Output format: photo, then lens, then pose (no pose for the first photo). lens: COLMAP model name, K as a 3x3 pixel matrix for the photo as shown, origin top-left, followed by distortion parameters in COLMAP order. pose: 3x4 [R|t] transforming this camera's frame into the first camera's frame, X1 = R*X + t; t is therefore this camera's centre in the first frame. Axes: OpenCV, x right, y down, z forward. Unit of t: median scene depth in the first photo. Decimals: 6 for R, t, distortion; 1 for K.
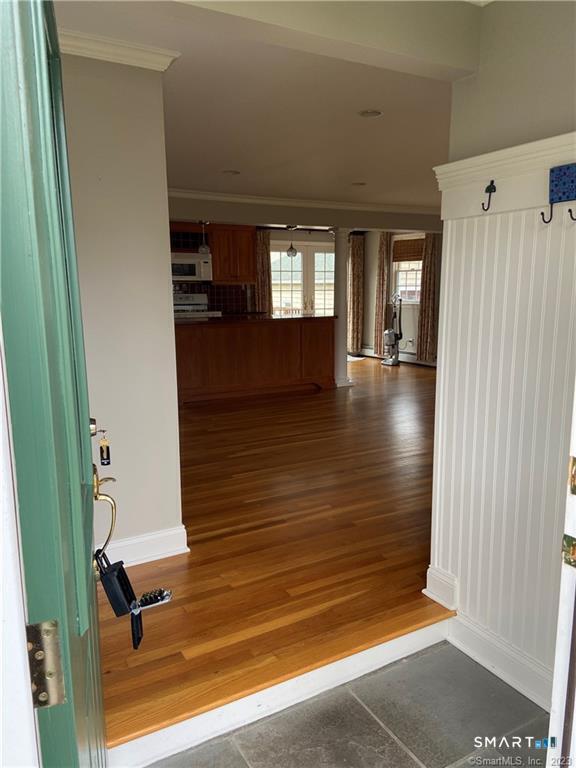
lens RADIAL K [[573.5, 0, 295.1], [0, 573.5, 379.3], [0, 0, 1]] dist [0.094715, -0.103047]
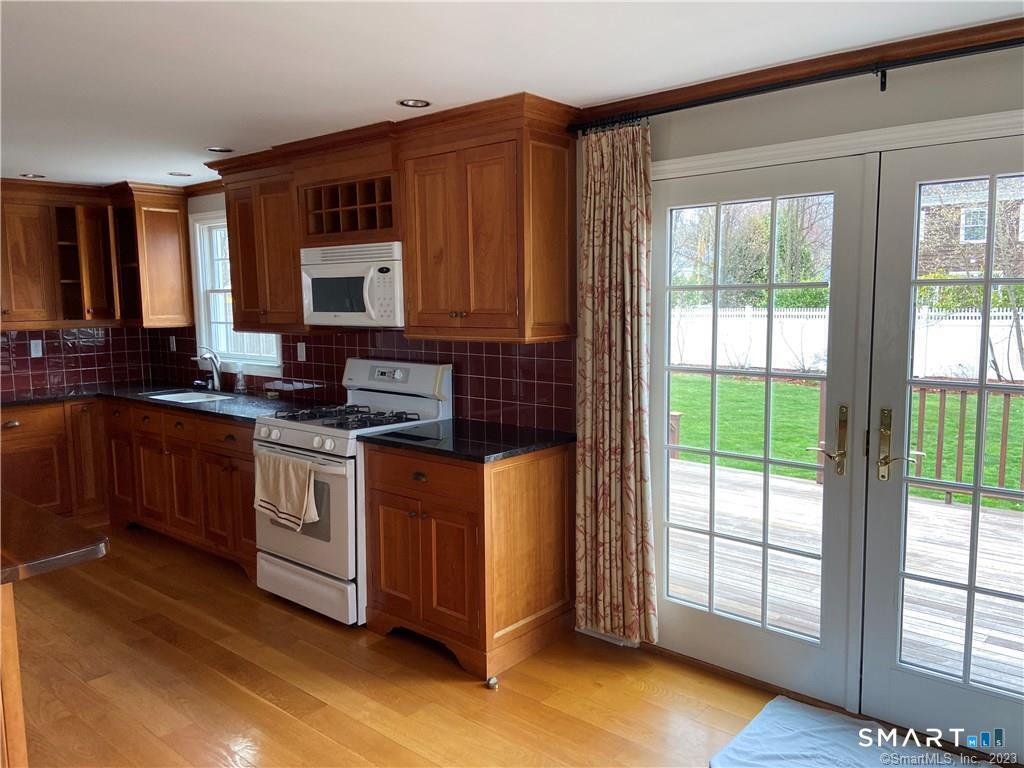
lens RADIAL K [[764.7, 0, 521.8], [0, 764.7, 382.6], [0, 0, 1]] dist [0.094715, -0.103047]
pose [[0.333340, 0.106301, -0.936795, 0.252506], [-0.141180, 0.988048, 0.061881, -0.167392], [0.932176, 0.111629, 0.344363, 0.874797]]
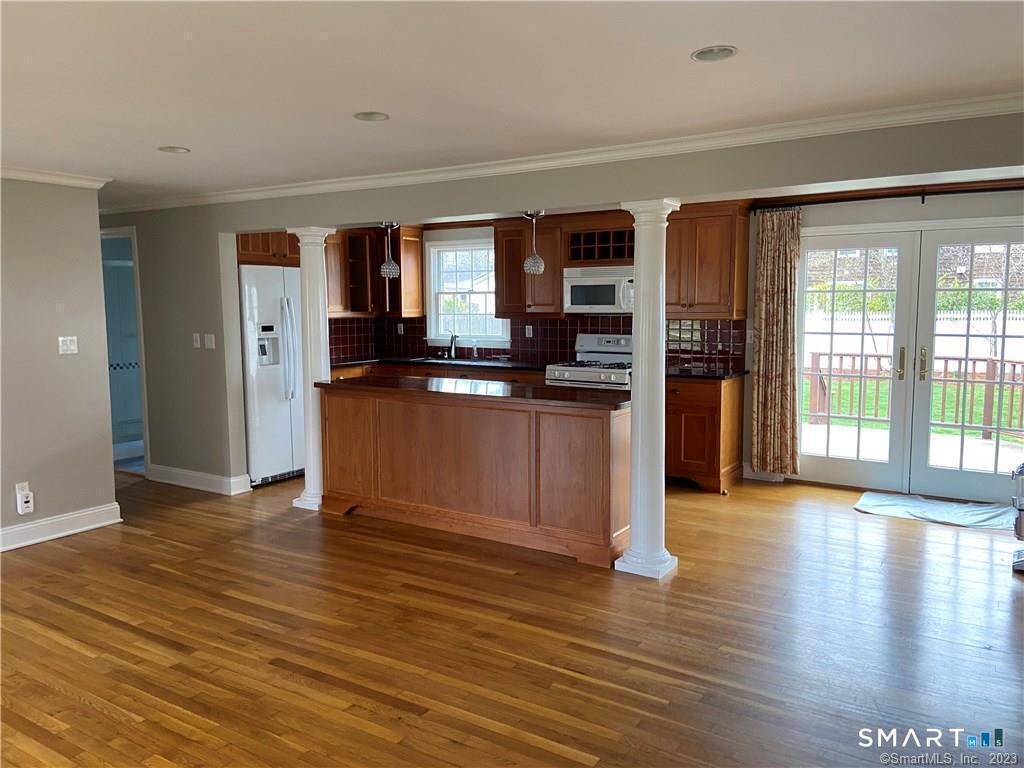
lens RADIAL K [[764.7, 0, 515.4], [0, 764.7, 378.4], [0, 0, 1]] dist [0.094715, -0.103047]
pose [[0.460490, 0.092671, -0.882814, 0.430688], [-0.138964, 0.989799, 0.031415, -0.109624], [0.876720, 0.108213, 0.468671, 0.526985]]
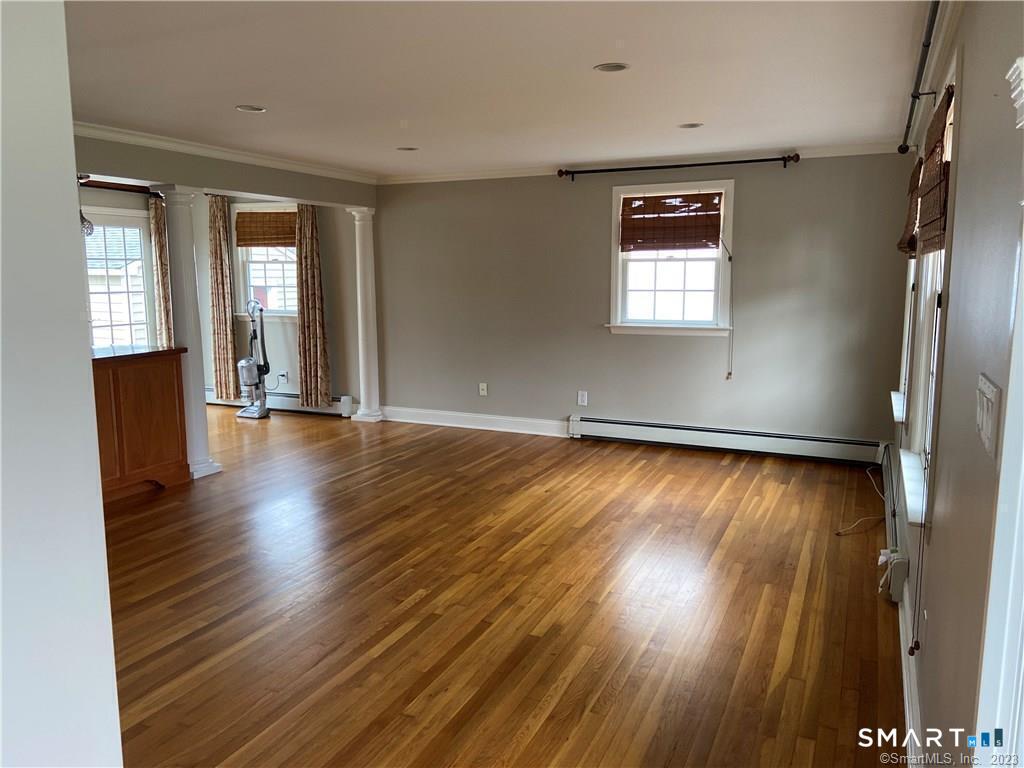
lens RADIAL K [[764.7, 0, 506.3], [0, 764.7, 381.4], [0, 0, 1]] dist [0.094715, -0.103047]
pose [[0.820603, -0.078220, 0.566121, -0.074072], [0.088742, 0.996014, 0.008985, -0.047183], [-0.564567, 0.042866, 0.824273, 0.187139]]
